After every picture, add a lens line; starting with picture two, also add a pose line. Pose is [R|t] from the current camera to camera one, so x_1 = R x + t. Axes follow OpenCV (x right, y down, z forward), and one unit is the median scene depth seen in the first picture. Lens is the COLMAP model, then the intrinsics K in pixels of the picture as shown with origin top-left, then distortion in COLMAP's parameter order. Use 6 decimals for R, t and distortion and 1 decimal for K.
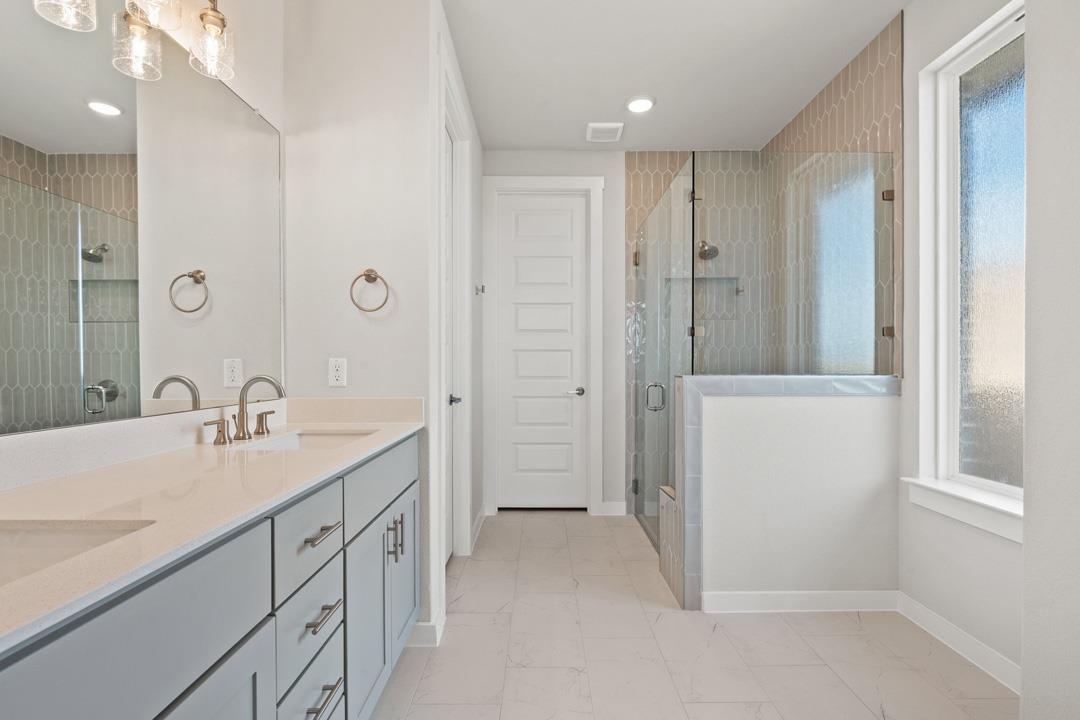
lens RADIAL K [[491.0, 0, 540.0], [0, 491.0, 360.0], [0, 0, 1]] dist [0.000344, -0.005520]
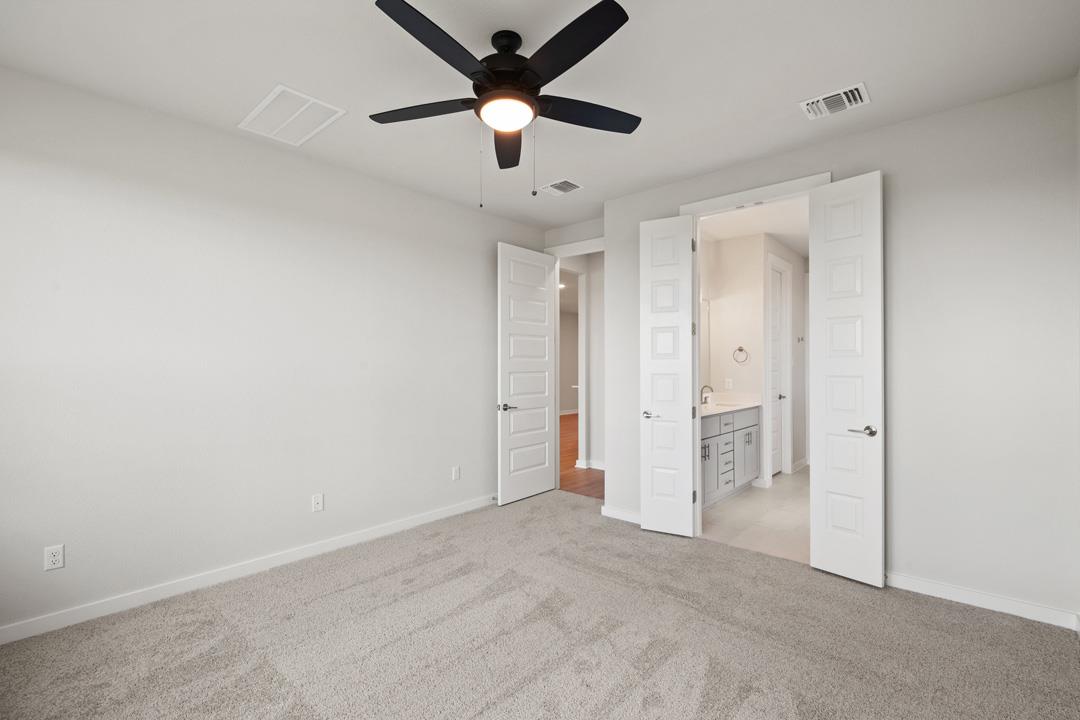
lens RADIAL K [[491.0, 0, 540.0], [0, 491.0, 360.0], [0, 0, 1]] dist [0.000344, -0.005520]
pose [[0.750412, -0.001923, -0.660968, 0.633683], [0.001896, 0.999998, -0.000756, -0.112132], [0.660968, -0.000686, 0.750414, -1.817911]]
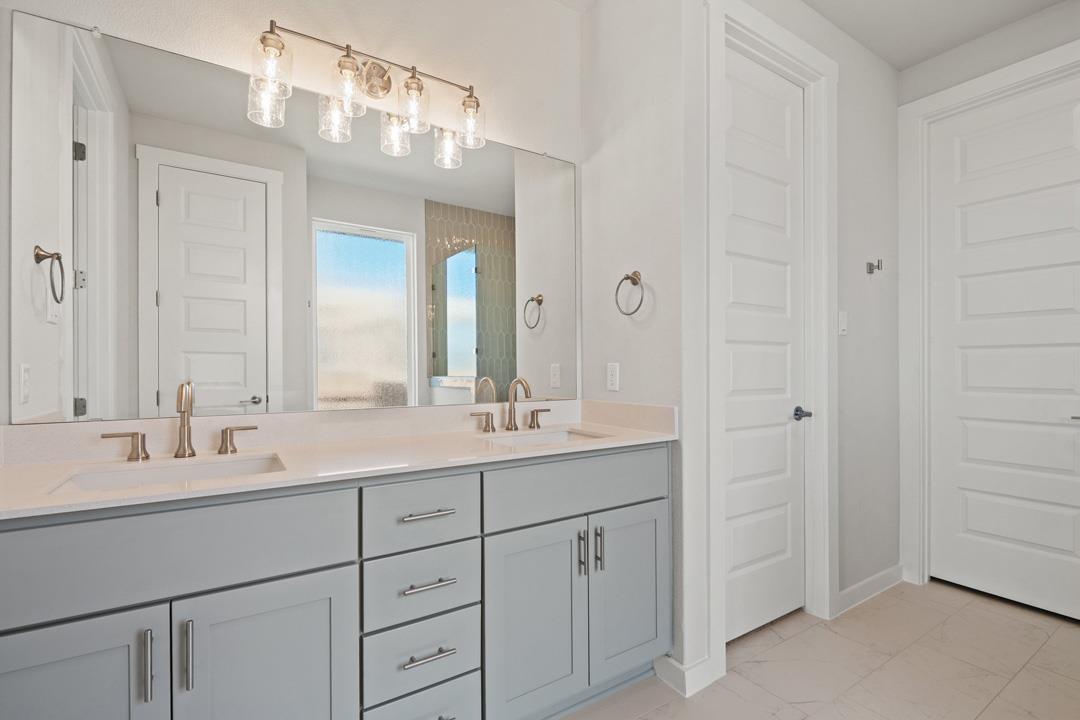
lens RADIAL K [[489.2, 0, 542.1], [0, 489.2, 364.7], [0, 0, 1]] dist [0.002354, -0.005050]
pose [[0.544272, -0.008022, -0.838871, 0.375769], [0.008480, 0.999956, -0.004061, 0.002849], [0.838866, -0.004903, 0.544316, 0.323926]]
